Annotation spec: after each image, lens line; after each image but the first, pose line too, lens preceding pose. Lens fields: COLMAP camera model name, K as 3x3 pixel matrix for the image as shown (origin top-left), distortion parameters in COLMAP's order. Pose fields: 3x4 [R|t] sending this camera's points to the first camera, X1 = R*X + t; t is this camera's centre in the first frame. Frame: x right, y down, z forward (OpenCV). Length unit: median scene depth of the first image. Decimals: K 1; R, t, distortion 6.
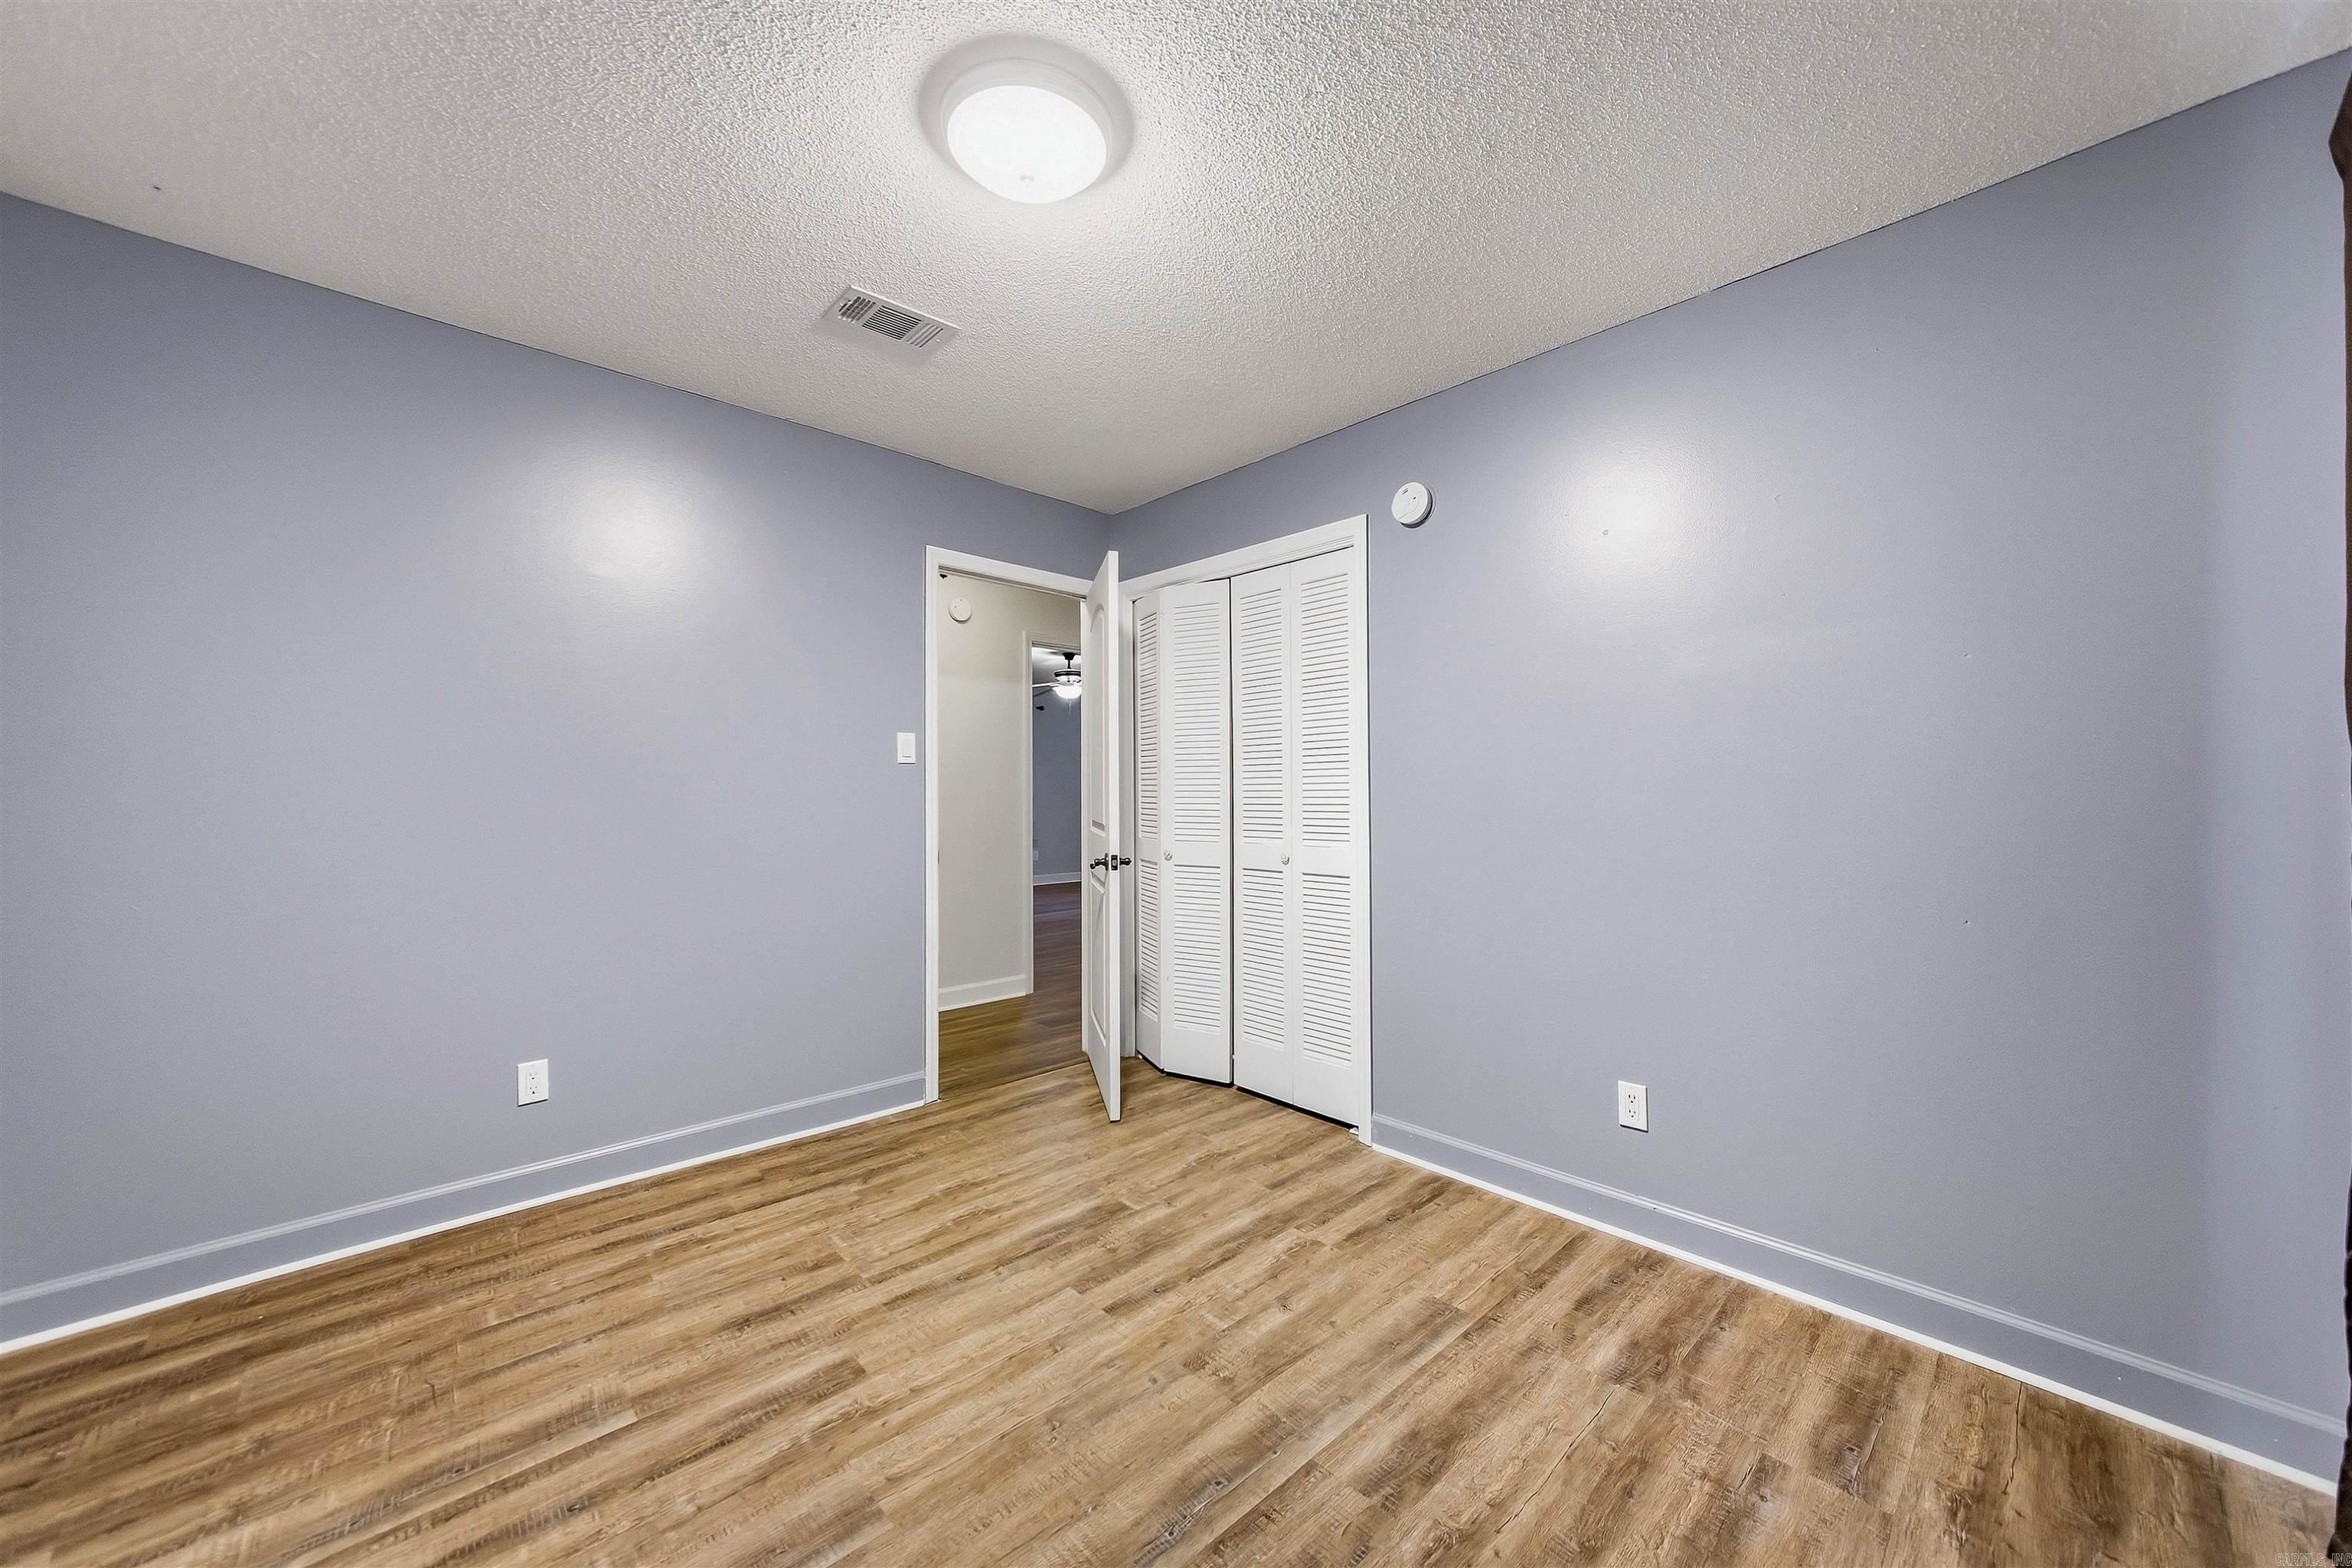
lens RADIAL K [[876.8, 0, 1167.4], [0, 876.8, 785.2], [0, 0, 1]] dist [0.000000, 0.000093]
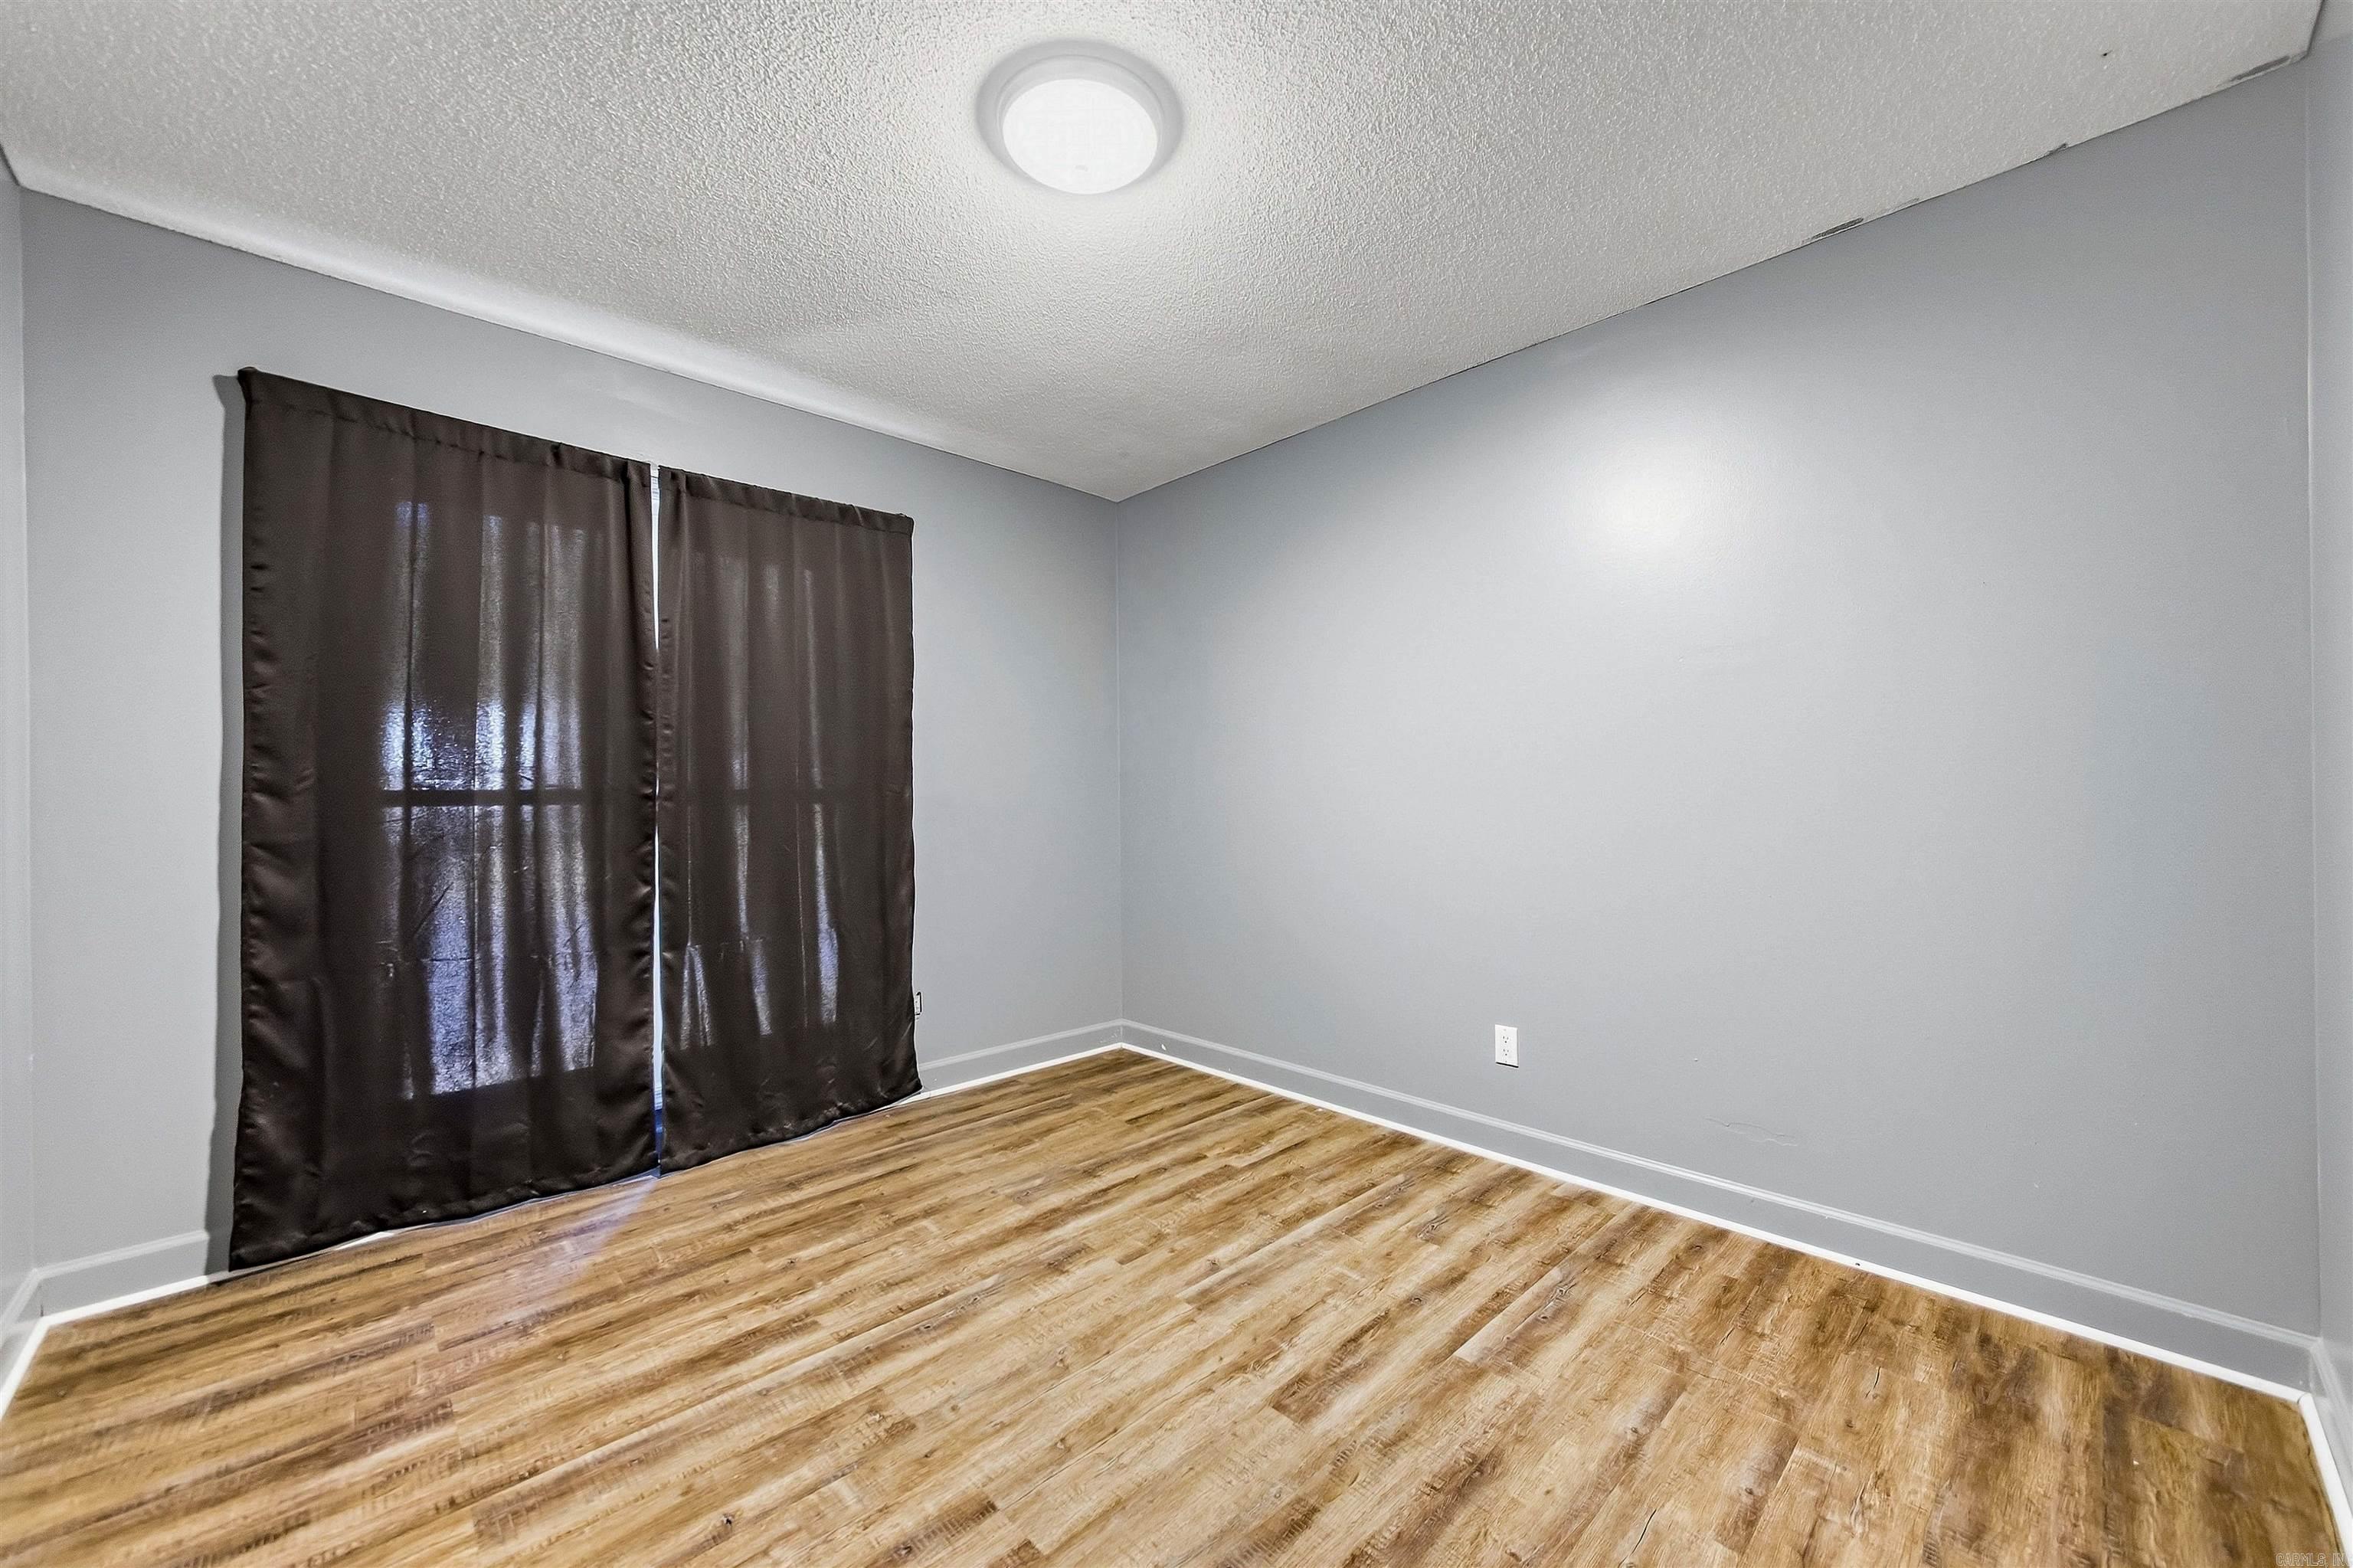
lens RADIAL K [[877.2, 0, 1167.9], [0, 877.2, 785.2], [0, 0, 1]] dist [0.000000, 0.000093]
pose [[-0.999790, 0.007822, -0.018958, -0.227903], [0.007980, 0.999934, -0.008278, 0.035304], [0.018892, -0.008427, -0.999786, 1.940096]]
